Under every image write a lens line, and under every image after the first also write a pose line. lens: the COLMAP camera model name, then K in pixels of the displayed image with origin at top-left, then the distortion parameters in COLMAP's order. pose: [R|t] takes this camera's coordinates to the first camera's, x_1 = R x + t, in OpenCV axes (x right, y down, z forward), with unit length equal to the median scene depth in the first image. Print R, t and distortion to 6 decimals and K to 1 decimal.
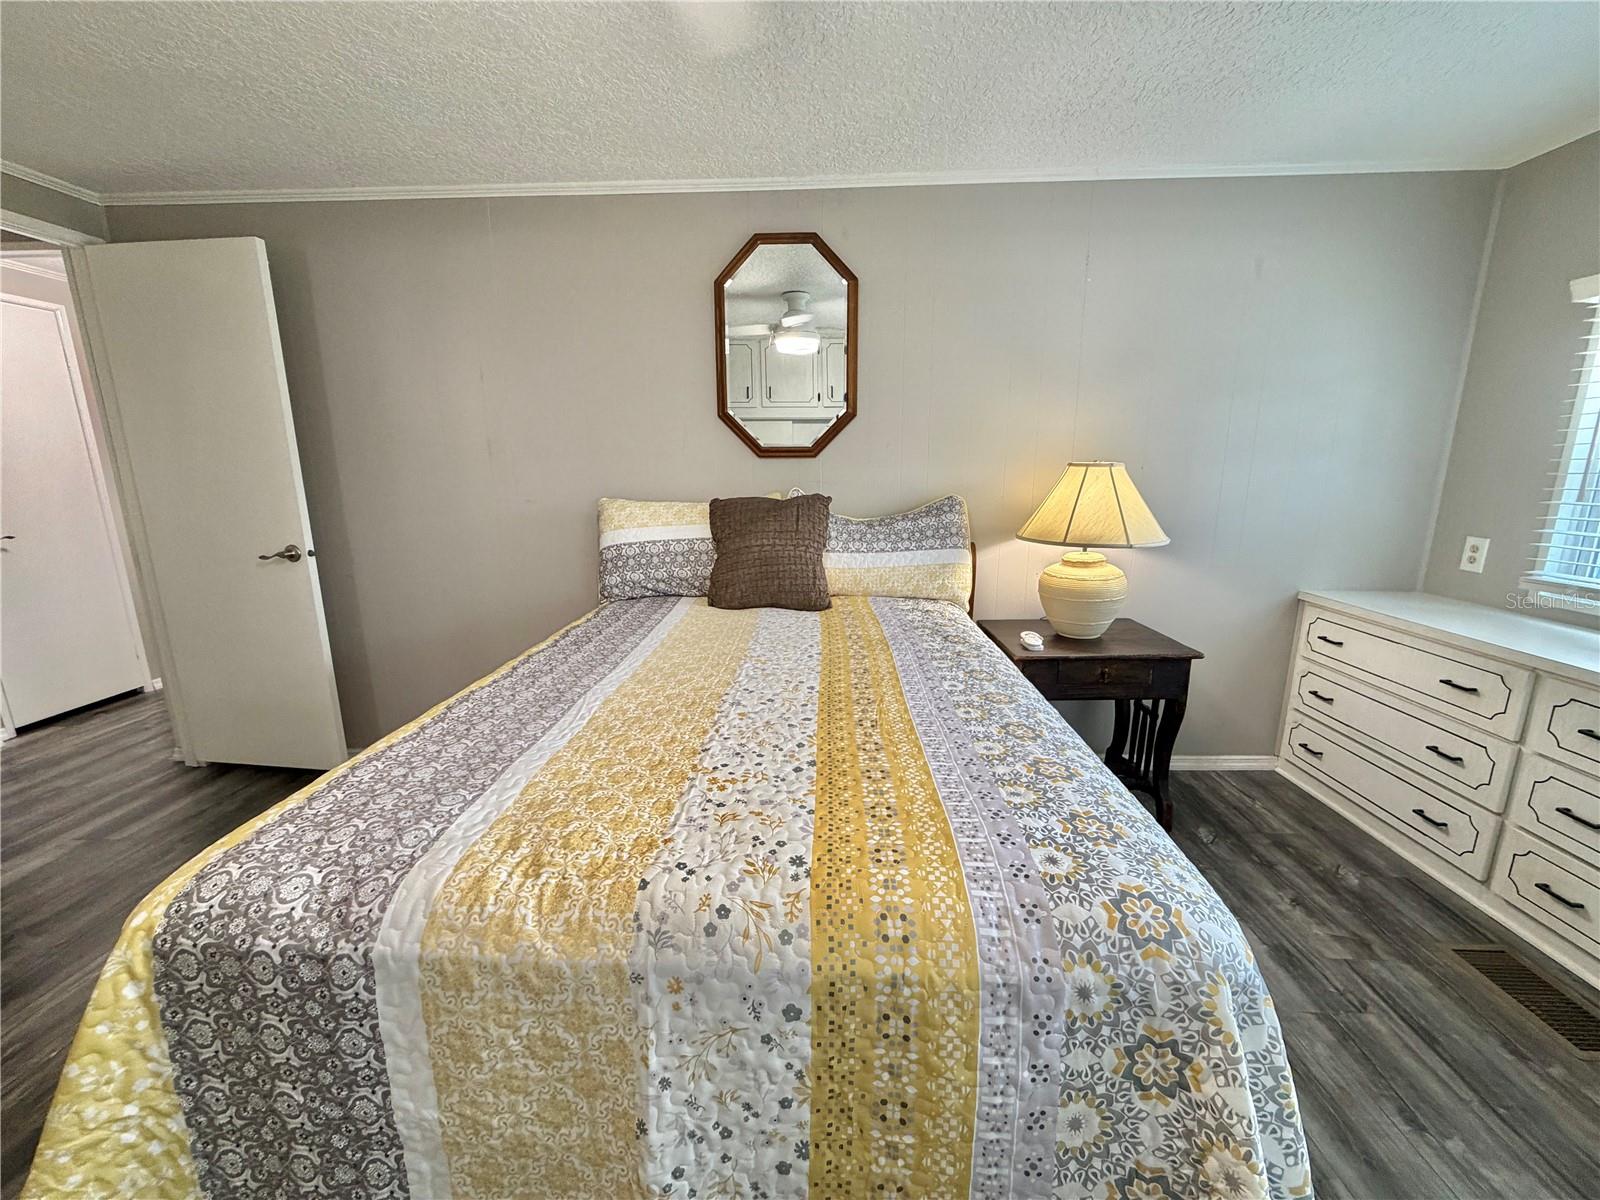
lens RADIAL K [[635.8, 0, 794.2], [0, 635.8, 601.8], [0, 0, 1]] dist [0.000511, 0.000344]
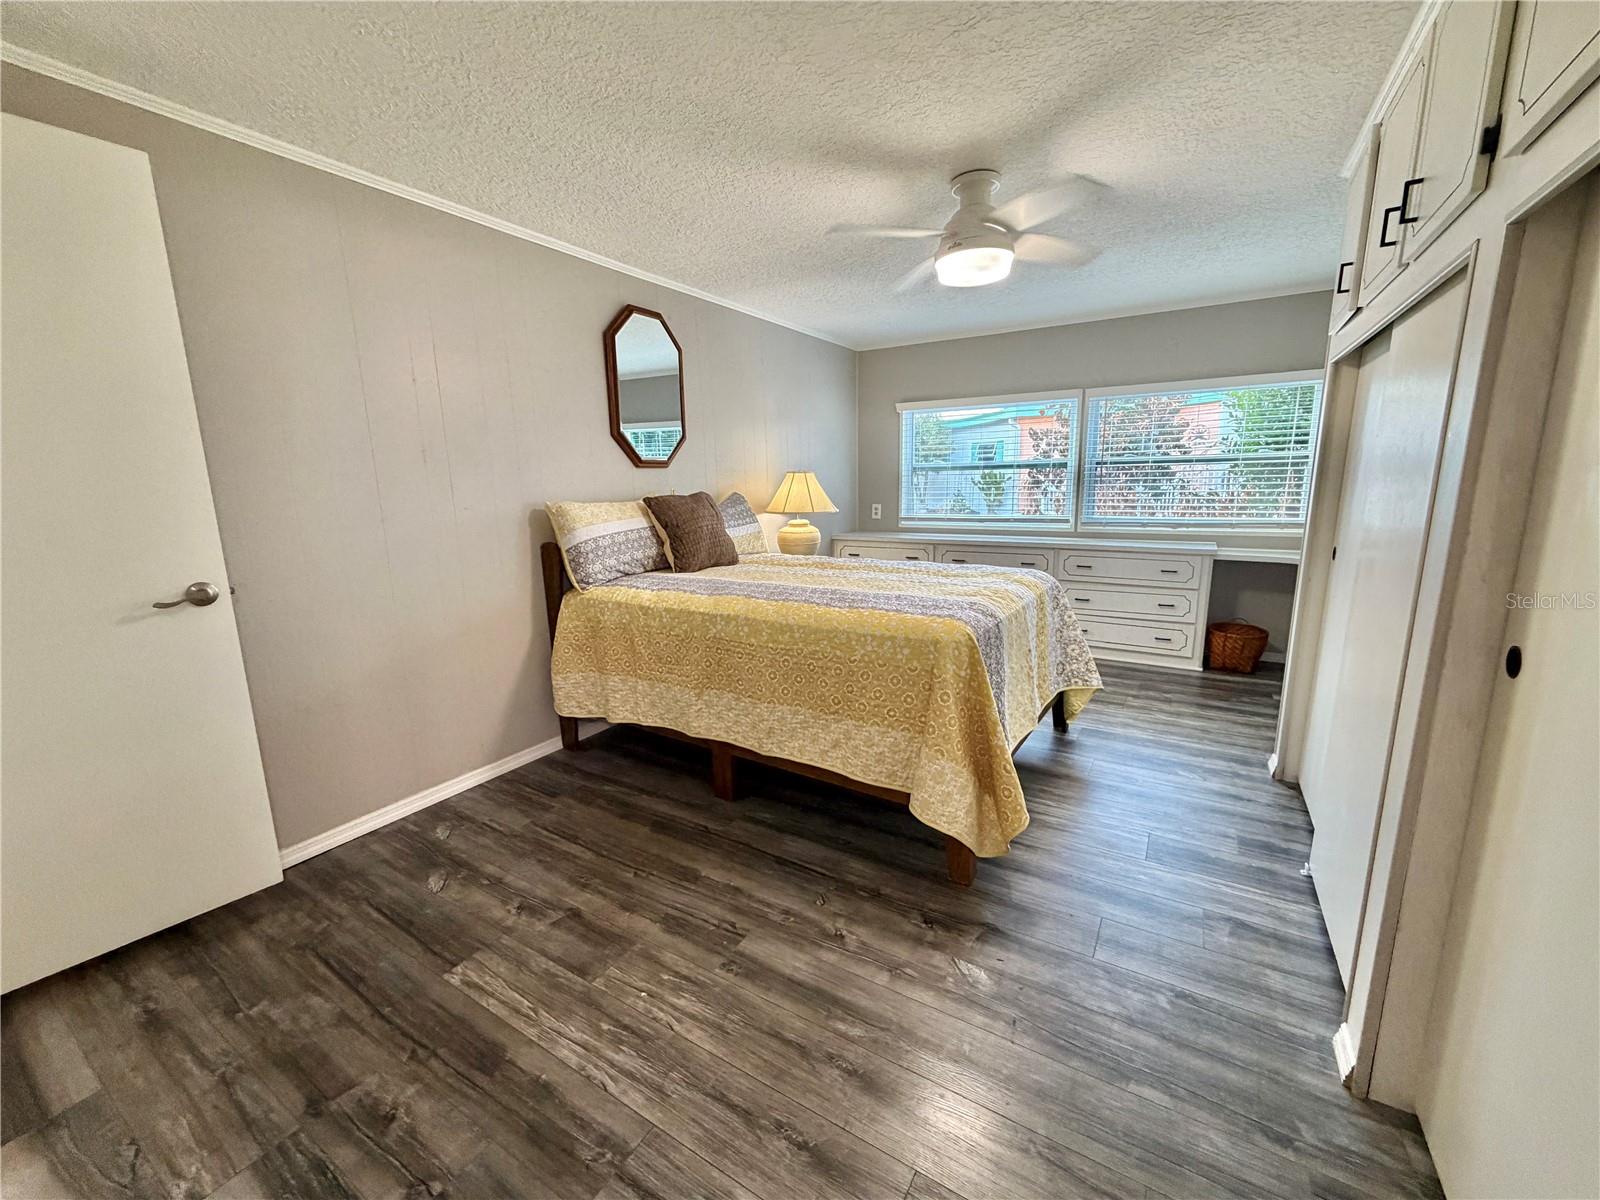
lens RADIAL K [[635.8, 0, 794.2], [0, 635.8, 601.8], [0, 0, 1]] dist [0.000511, 0.000344]
pose [[0.494426, -0.168606, 0.852710, -1.138303], [0.200646, 0.976651, 0.076772, 0.011396], [-0.845745, 0.133135, 0.516712, 0.078499]]
